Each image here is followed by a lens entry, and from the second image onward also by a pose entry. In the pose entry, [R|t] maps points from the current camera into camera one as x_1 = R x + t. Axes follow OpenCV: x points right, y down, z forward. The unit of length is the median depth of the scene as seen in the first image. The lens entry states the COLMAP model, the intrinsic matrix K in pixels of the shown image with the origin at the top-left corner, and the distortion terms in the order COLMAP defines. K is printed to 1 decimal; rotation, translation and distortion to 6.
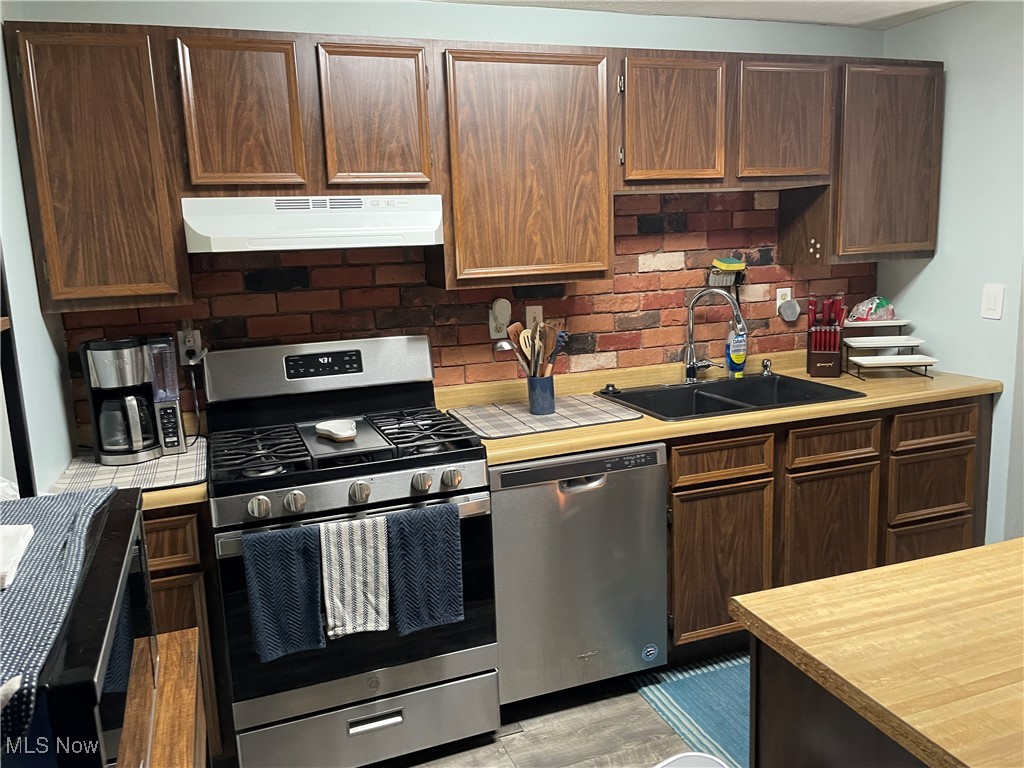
lens RADIAL K [[773.1, 0, 513.3], [0, 773.1, 387.4], [0, 0, 1]] dist [0.073977, -0.111790]
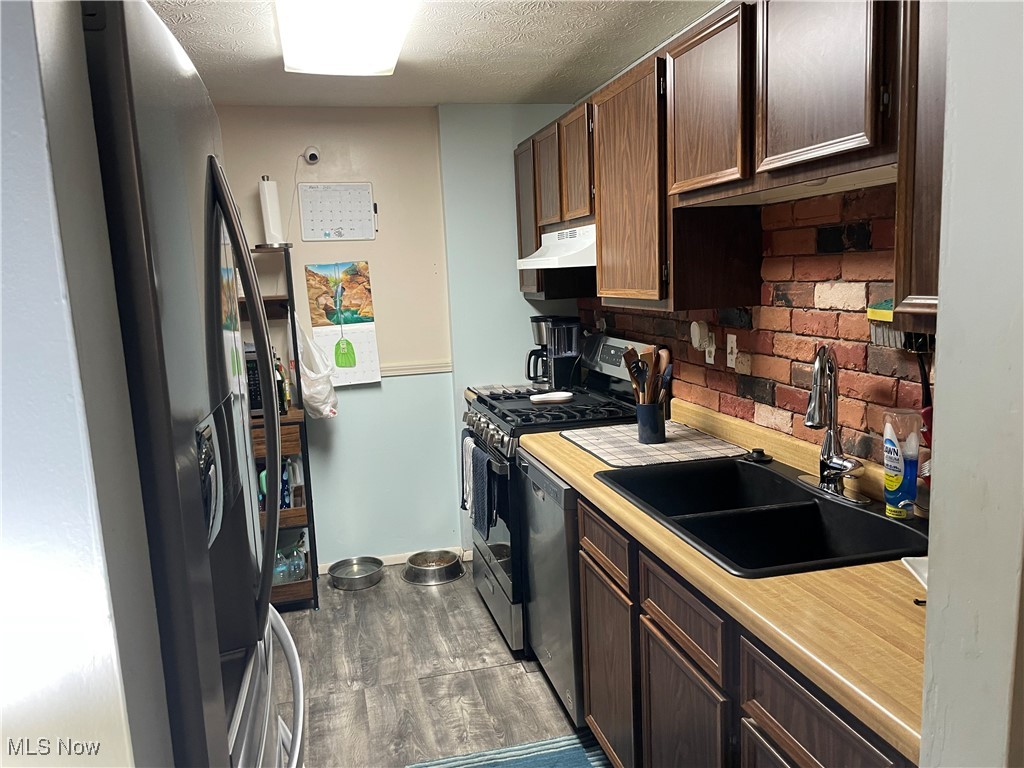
lens RADIAL K [[773.1, 0, 513.3], [0, 773.1, 387.4], [0, 0, 1]] dist [0.073977, -0.111790]
pose [[-0.127430, 0.179647, -0.975443, 0.900428], [-0.159322, 0.966982, 0.198903, -0.177983], [0.978968, 0.180755, -0.094601, 0.823558]]
